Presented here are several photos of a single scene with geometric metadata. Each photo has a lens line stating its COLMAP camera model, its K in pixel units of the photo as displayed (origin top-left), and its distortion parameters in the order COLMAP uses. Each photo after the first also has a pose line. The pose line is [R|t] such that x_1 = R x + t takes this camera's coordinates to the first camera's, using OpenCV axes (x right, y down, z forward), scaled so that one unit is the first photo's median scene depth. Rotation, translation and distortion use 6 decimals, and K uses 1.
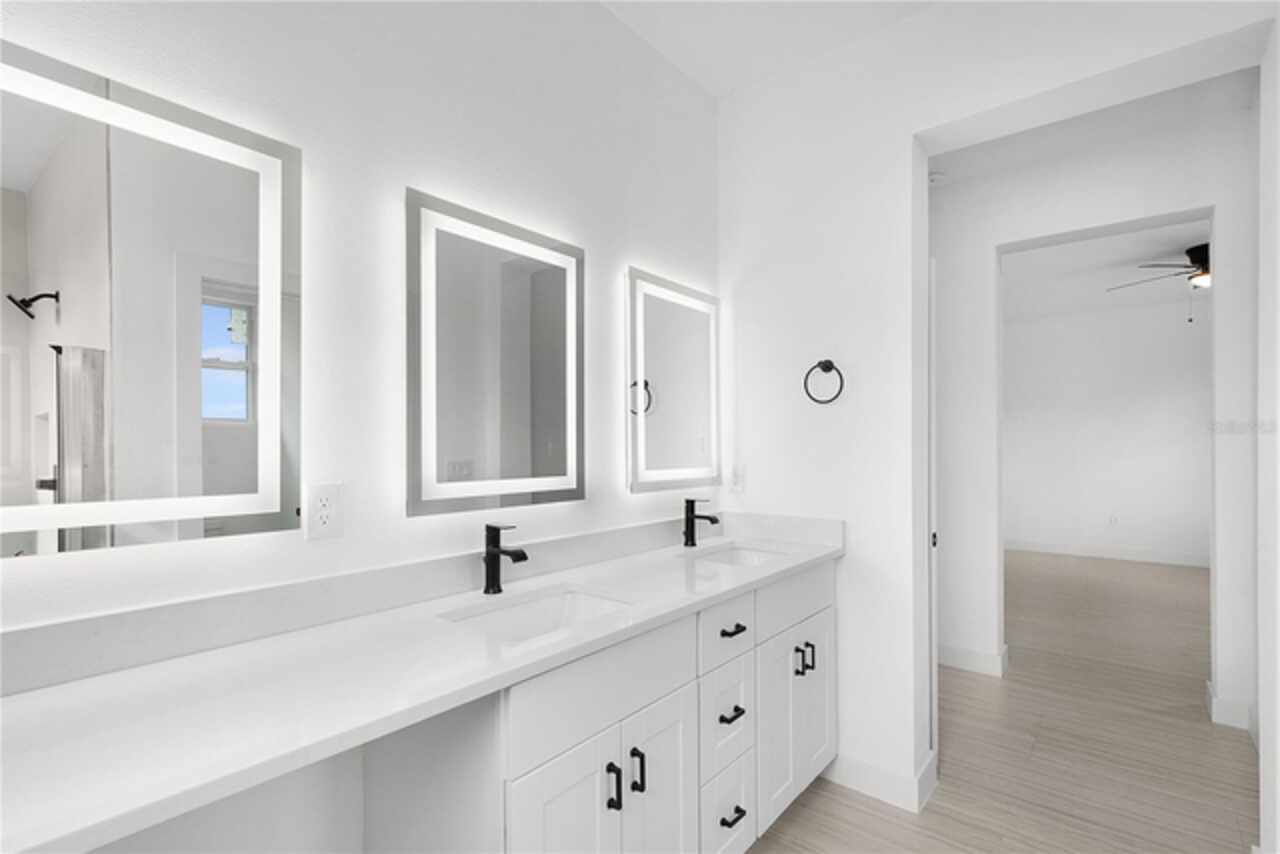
lens RADIAL K [[581.1, 0, 642.9], [0, 581.1, 432.9], [0, 0, 1]] dist [-0.000944, -0.000107]
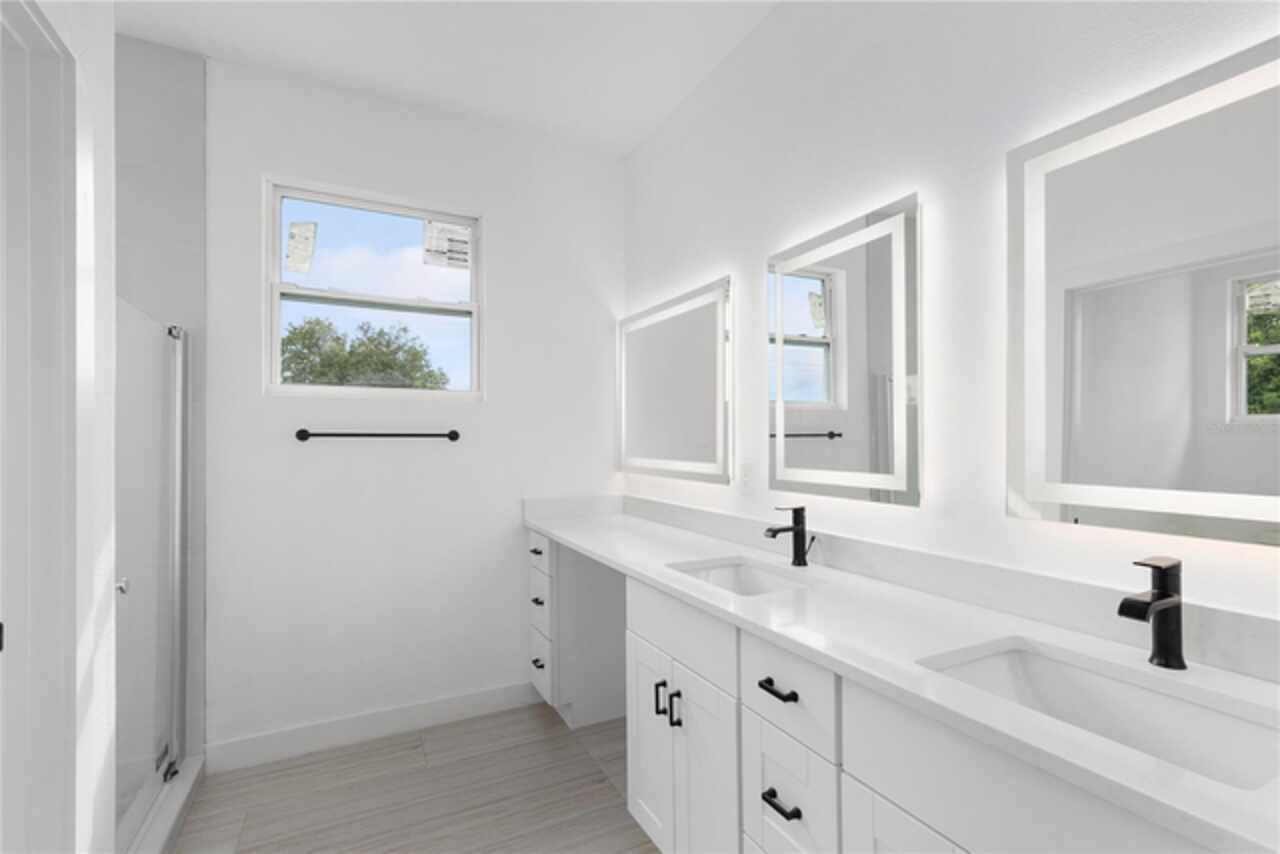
lens RADIAL K [[581.1, 0, 642.9], [0, 581.1, 432.9], [0, 0, 1]] dist [-0.000944, -0.000107]
pose [[-0.387087, -0.008704, -0.922002, 0.837300], [0.022512, 0.999568, -0.018887, 0.022975], [0.921768, -0.028067, -0.386724, 1.052130]]
